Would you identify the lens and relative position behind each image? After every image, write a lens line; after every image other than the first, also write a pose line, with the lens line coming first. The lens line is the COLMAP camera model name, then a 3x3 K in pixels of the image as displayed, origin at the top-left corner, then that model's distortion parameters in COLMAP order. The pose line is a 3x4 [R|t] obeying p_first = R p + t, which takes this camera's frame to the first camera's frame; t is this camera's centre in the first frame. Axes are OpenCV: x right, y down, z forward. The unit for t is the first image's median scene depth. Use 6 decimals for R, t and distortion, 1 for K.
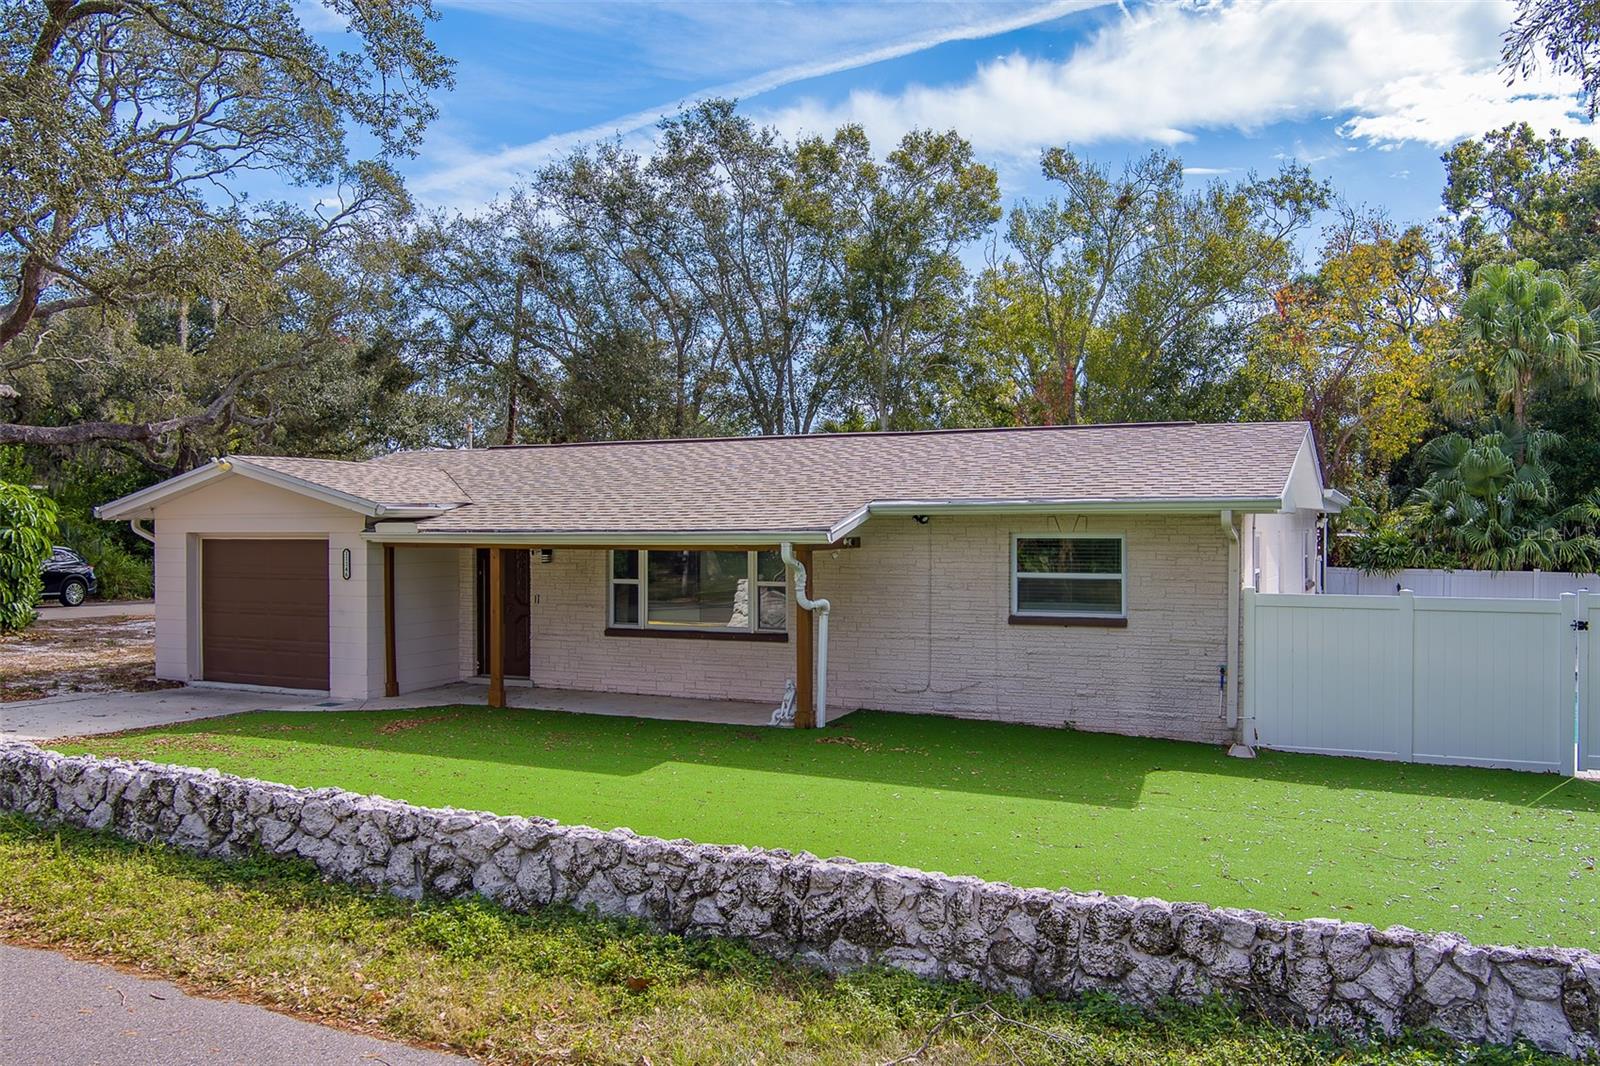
lens RADIAL K [[1326.7, 0, 846.4], [0, 1326.7, 538.9], [0, 0, 1]] dist [-0.056162, 0.002781]
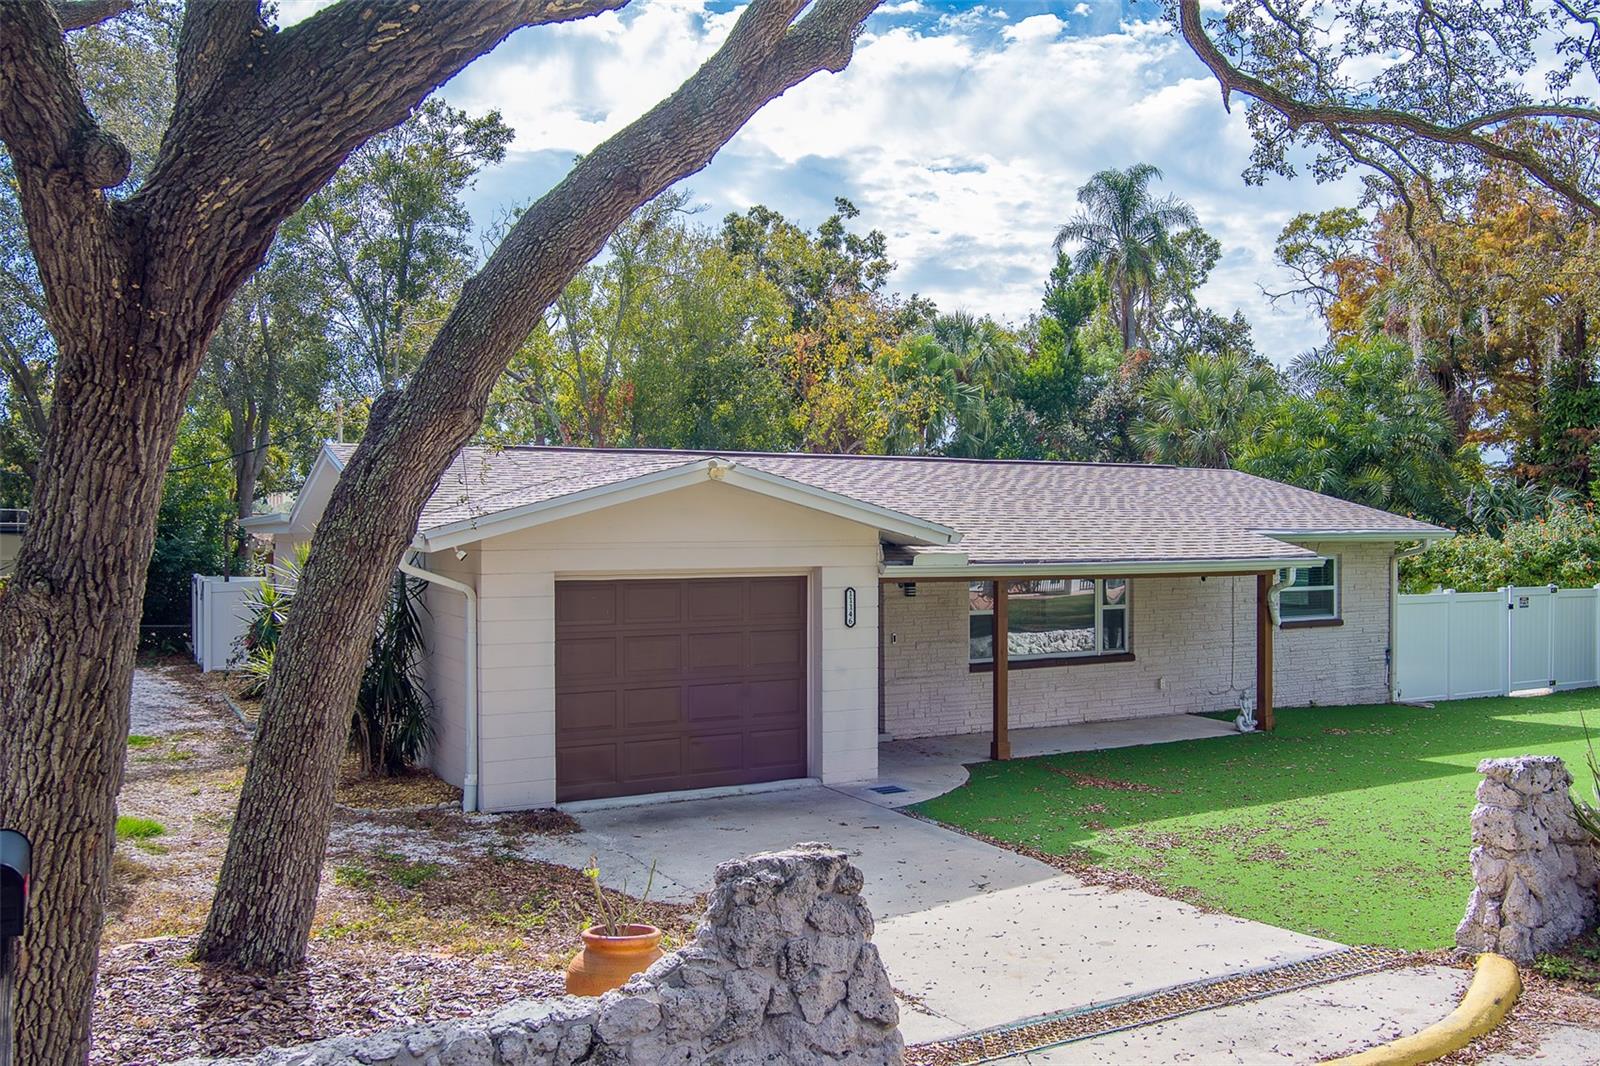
lens RADIAL K [[1303.1, 0, 867.1], [0, 1303.1, 526.9], [0, 0, 1]] dist [-0.056511, 0.001431]
pose [[0.576232, 0.005029, 0.817270, -1.002401], [0.005683, 0.999932, -0.010160, -0.019940], [-0.817266, 0.010499, 0.576165, 0.558320]]
